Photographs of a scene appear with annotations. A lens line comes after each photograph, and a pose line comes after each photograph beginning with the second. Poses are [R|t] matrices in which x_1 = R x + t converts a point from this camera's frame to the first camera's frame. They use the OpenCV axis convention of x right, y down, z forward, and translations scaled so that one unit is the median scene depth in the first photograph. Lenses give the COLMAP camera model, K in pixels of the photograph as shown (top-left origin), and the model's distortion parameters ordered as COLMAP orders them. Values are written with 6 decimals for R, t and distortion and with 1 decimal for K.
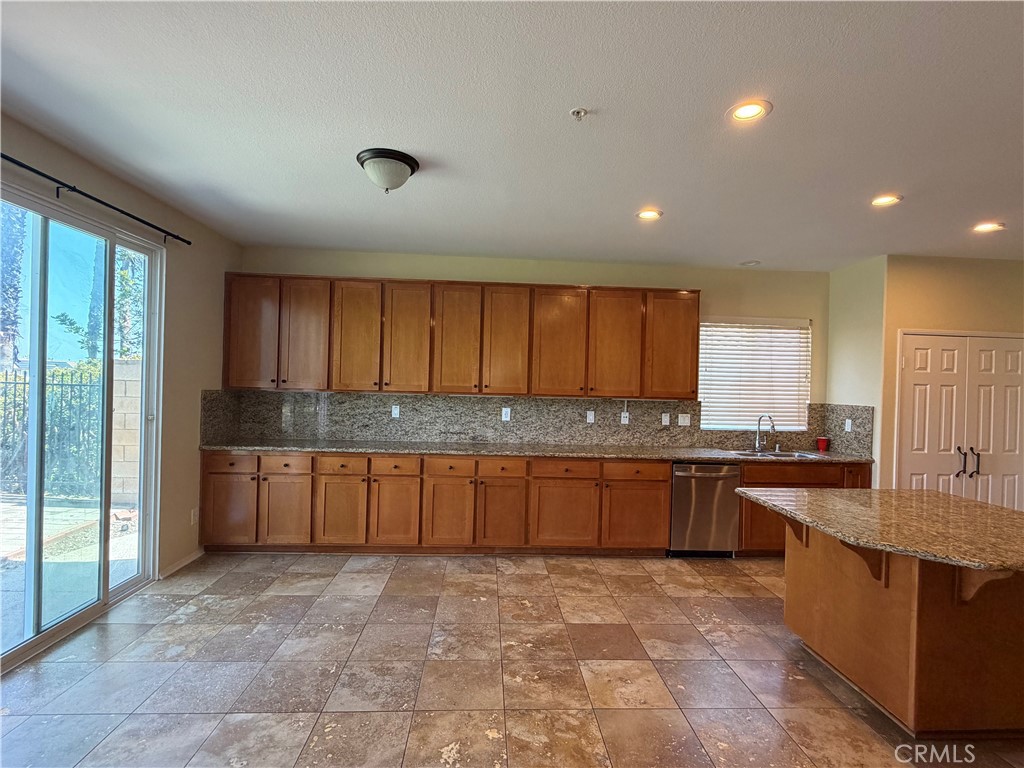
lens RADIAL K [[497.8, 0, 511.5], [0, 497.8, 387.3], [0, 0, 1]] dist [0.000772, -0.000377]
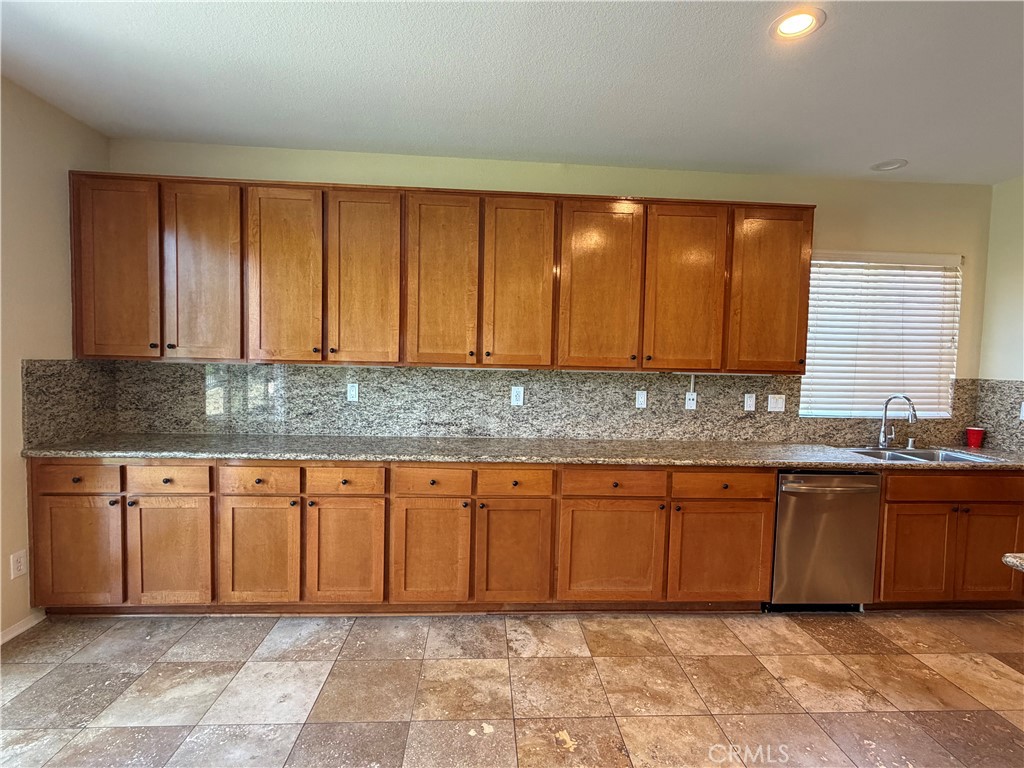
lens RADIAL K [[497.8, 0, 510.9], [0, 497.8, 386.8], [0, 0, 1]] dist [0.000772, -0.000377]
pose [[0.999969, -0.002655, 0.007470, -0.026710], [0.002280, 0.998755, 0.049835, 0.008782], [-0.007593, -0.049817, 0.998730, 0.359109]]
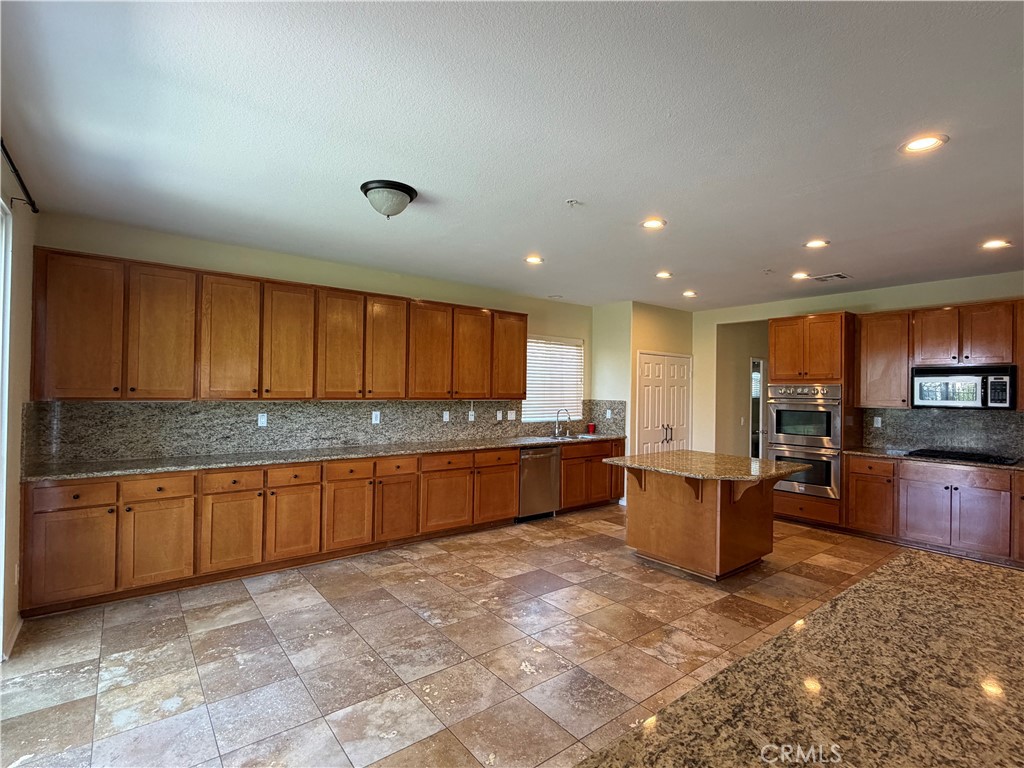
lens RADIAL K [[497.8, 0, 514.0], [0, 497.8, 386.9], [0, 0, 1]] dist [0.000772, -0.000377]
pose [[0.816545, -0.010935, 0.577179, -0.420373], [0.009939, 0.999939, 0.004884, -0.014149], [-0.577197, 0.001749, 0.816603, -0.035327]]
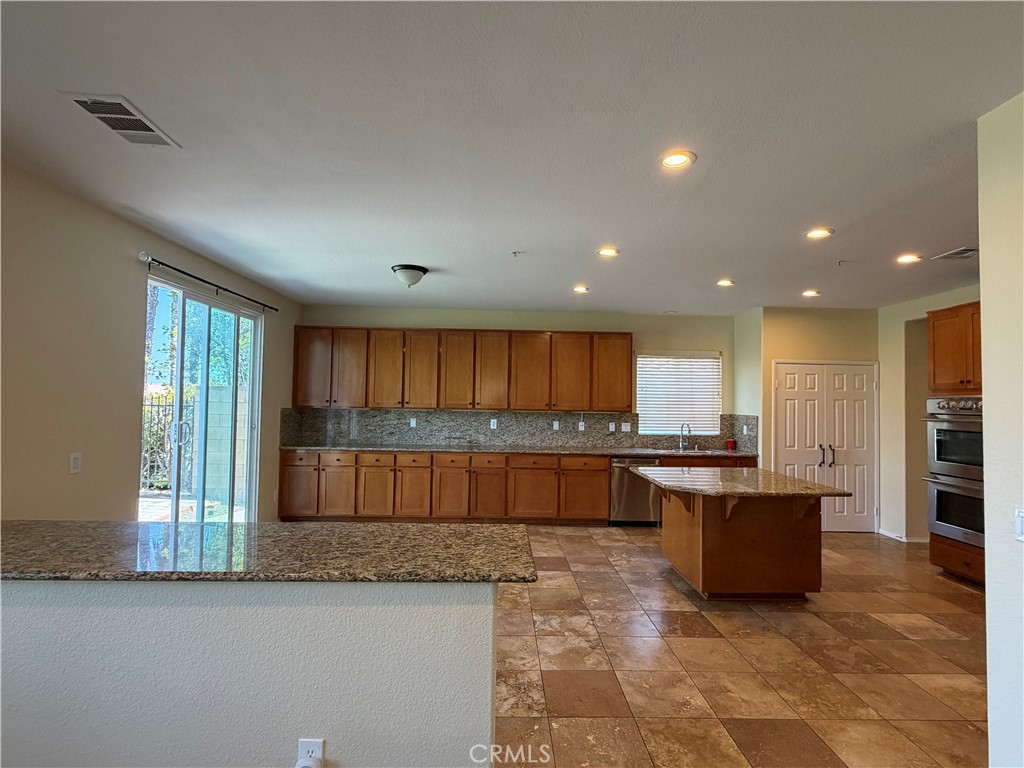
lens RADIAL K [[497.8, 0, 510.8], [0, 497.8, 386.9], [0, 0, 1]] dist [0.000772, -0.000377]
pose [[0.999550, -0.010117, -0.028256, 0.083656], [0.009118, 0.999336, -0.035286, 0.001245], [0.028594, 0.035013, 0.998978, -0.403811]]
